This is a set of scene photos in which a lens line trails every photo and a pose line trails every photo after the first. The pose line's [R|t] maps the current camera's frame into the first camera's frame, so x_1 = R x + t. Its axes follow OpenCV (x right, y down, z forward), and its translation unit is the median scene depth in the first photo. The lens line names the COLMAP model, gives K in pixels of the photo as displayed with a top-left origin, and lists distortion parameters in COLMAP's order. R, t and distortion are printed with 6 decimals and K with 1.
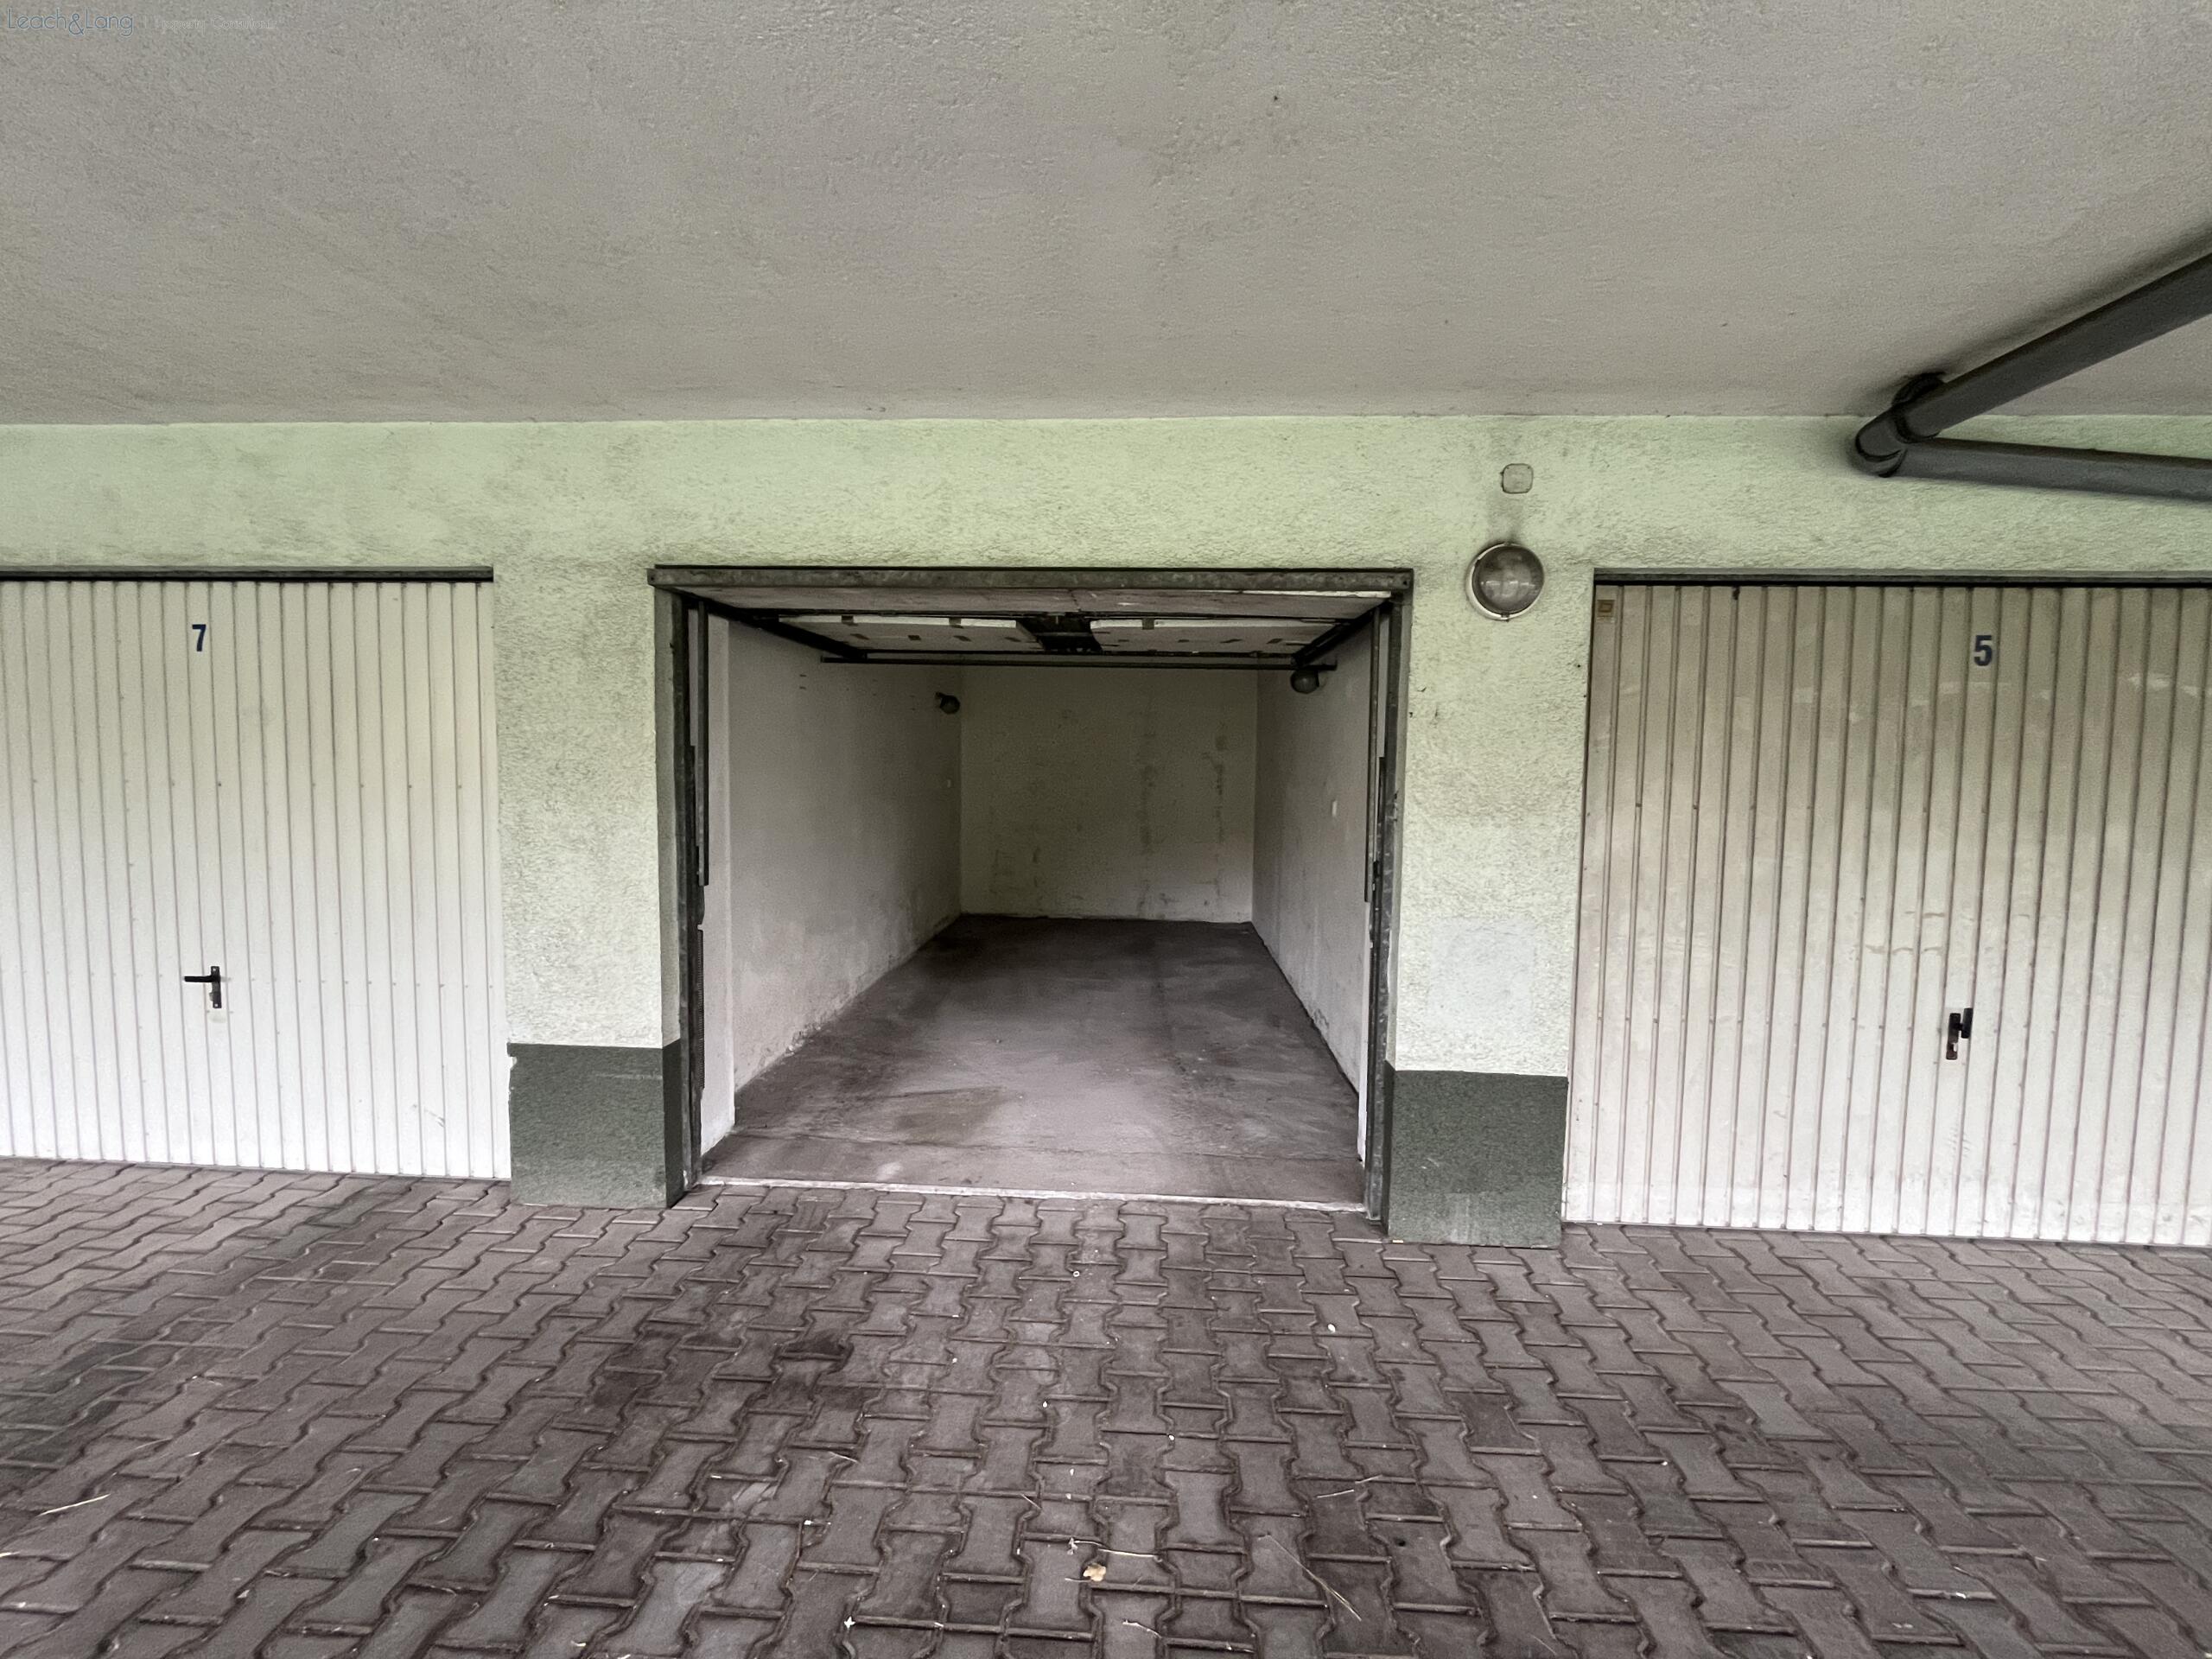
lens RADIAL K [[889.2, 0, 1117.9], [0, 889.2, 836.7], [0, 0, 1]] dist [0.001165, 0.000002]
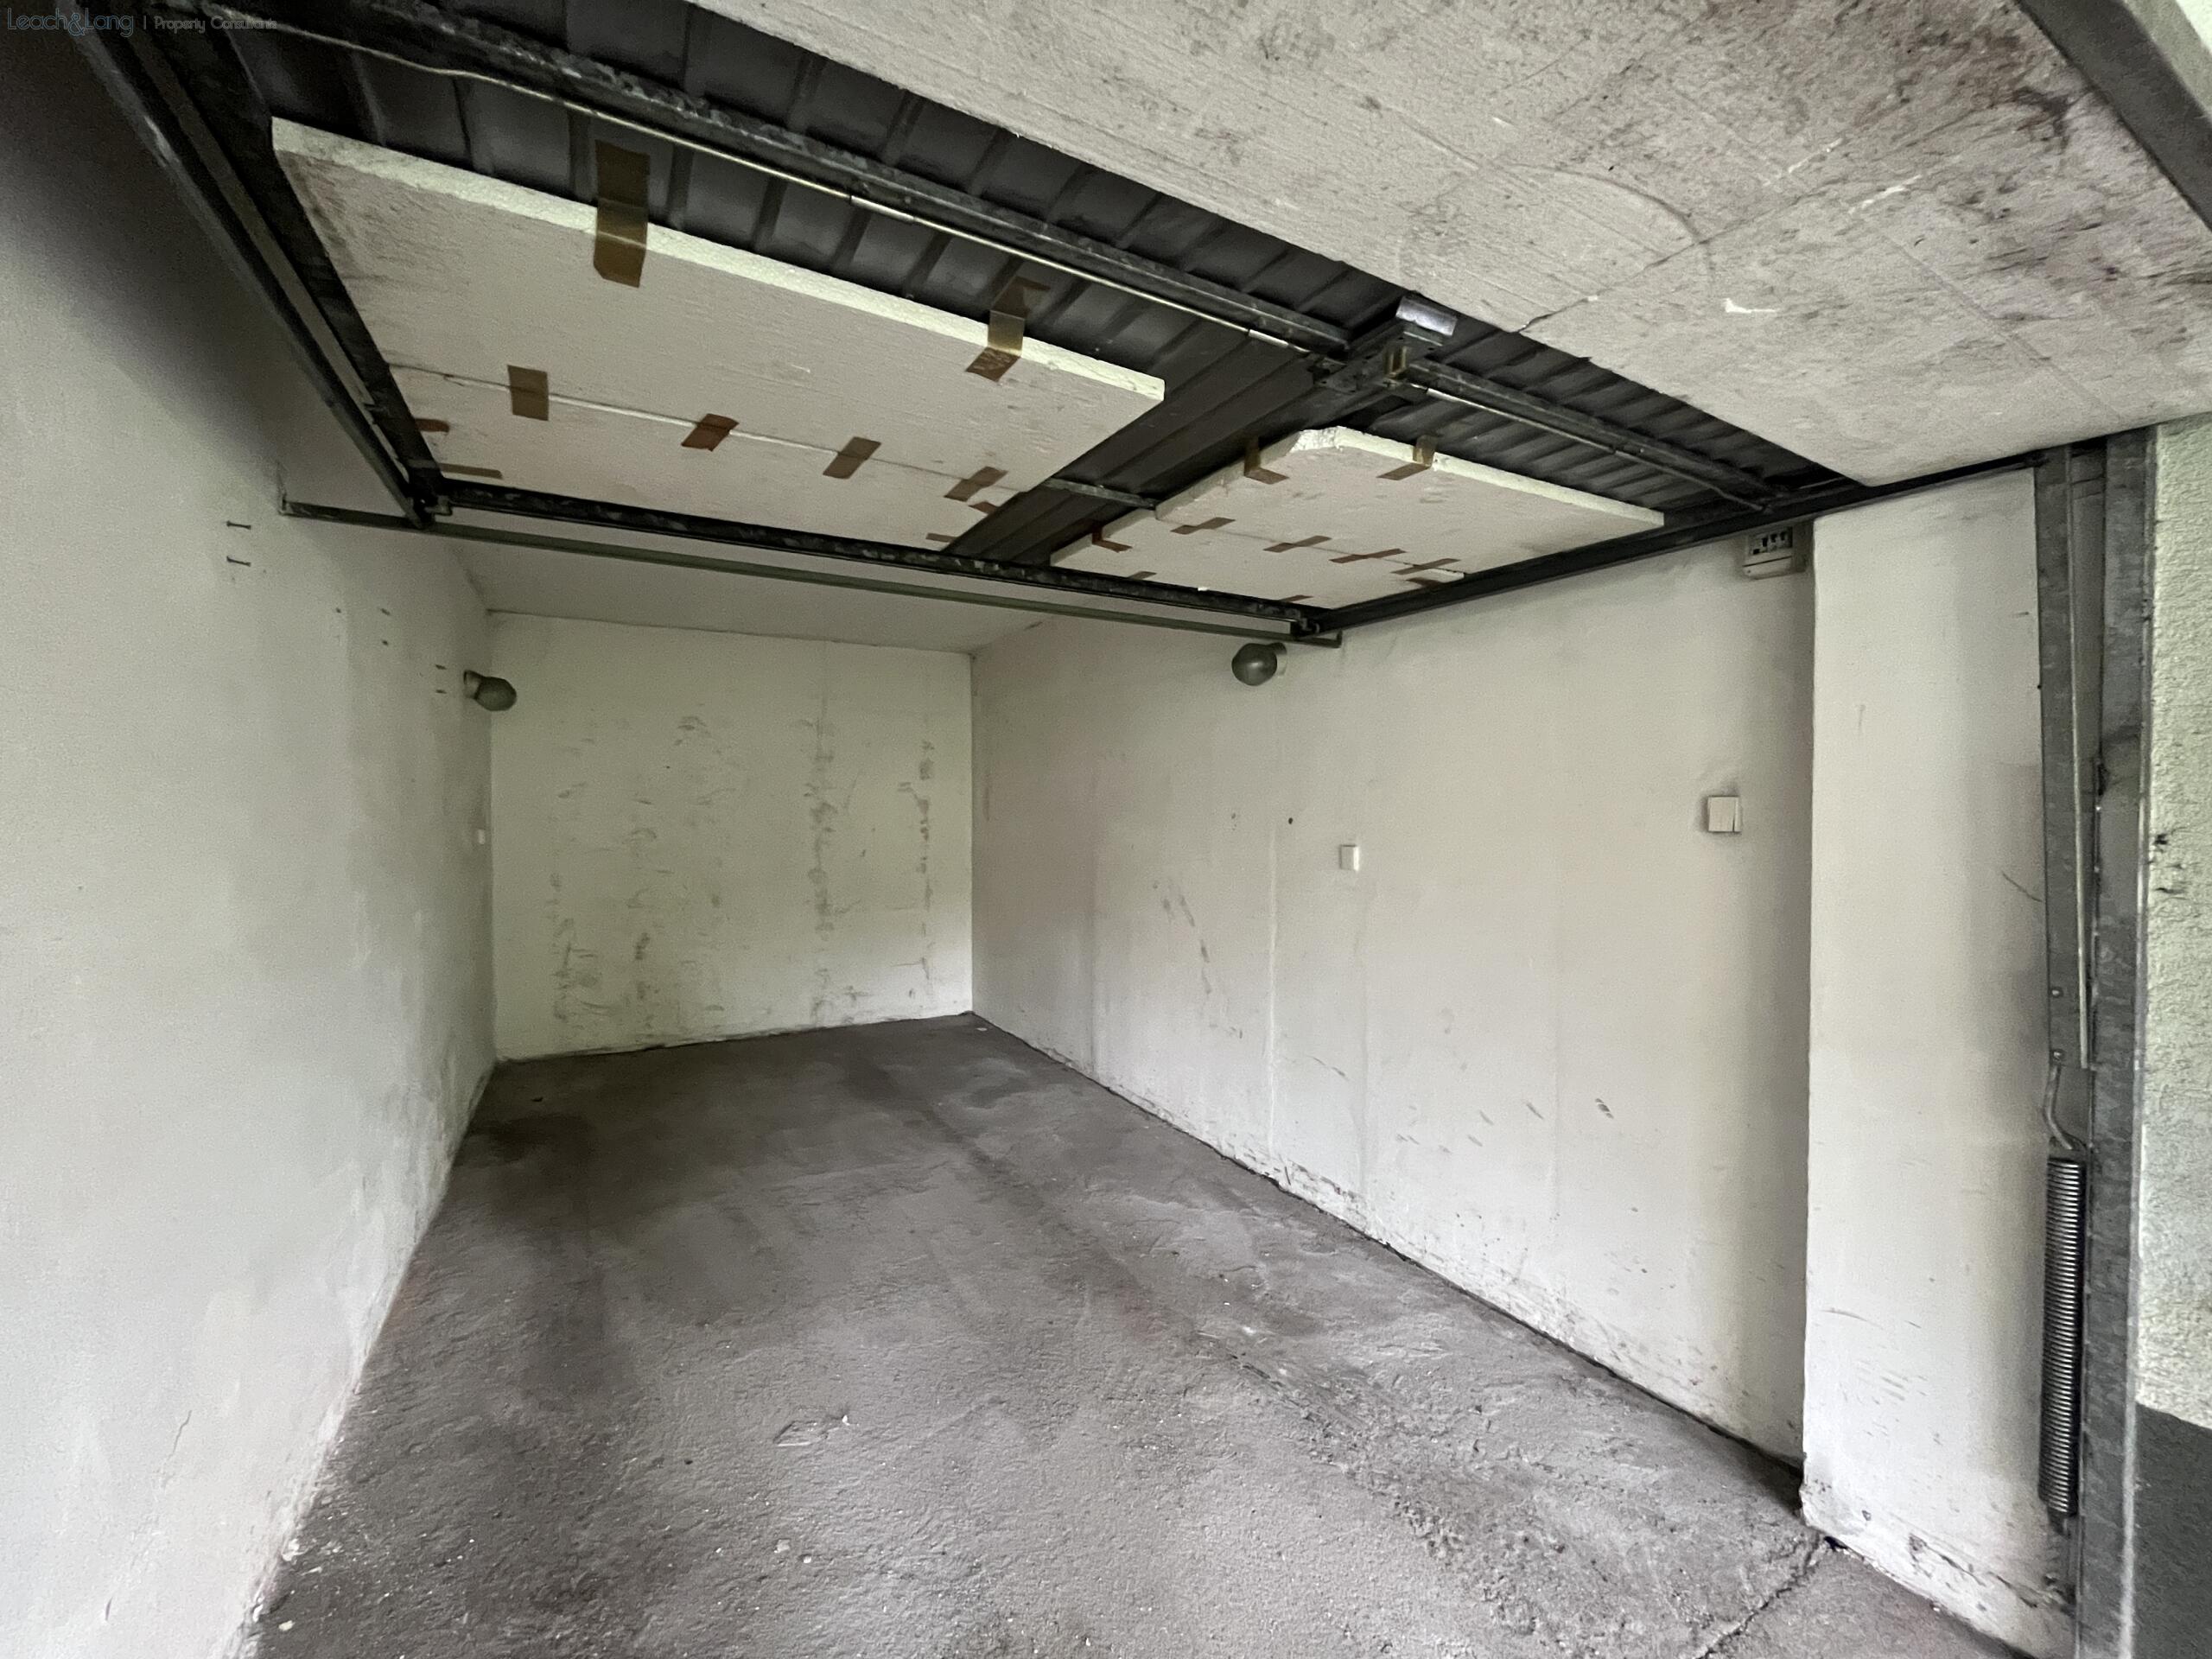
lens RADIAL K [[889.2, 0, 1096.1], [0, 889.2, 830.8], [0, 0, 1]] dist [0.001165, 0.000002]
pose [[0.855306, -0.026793, 0.517431, -0.158121], [0.053447, 0.997897, -0.036675, -0.023804], [-0.515360, 0.059023, 0.854939, 0.343872]]
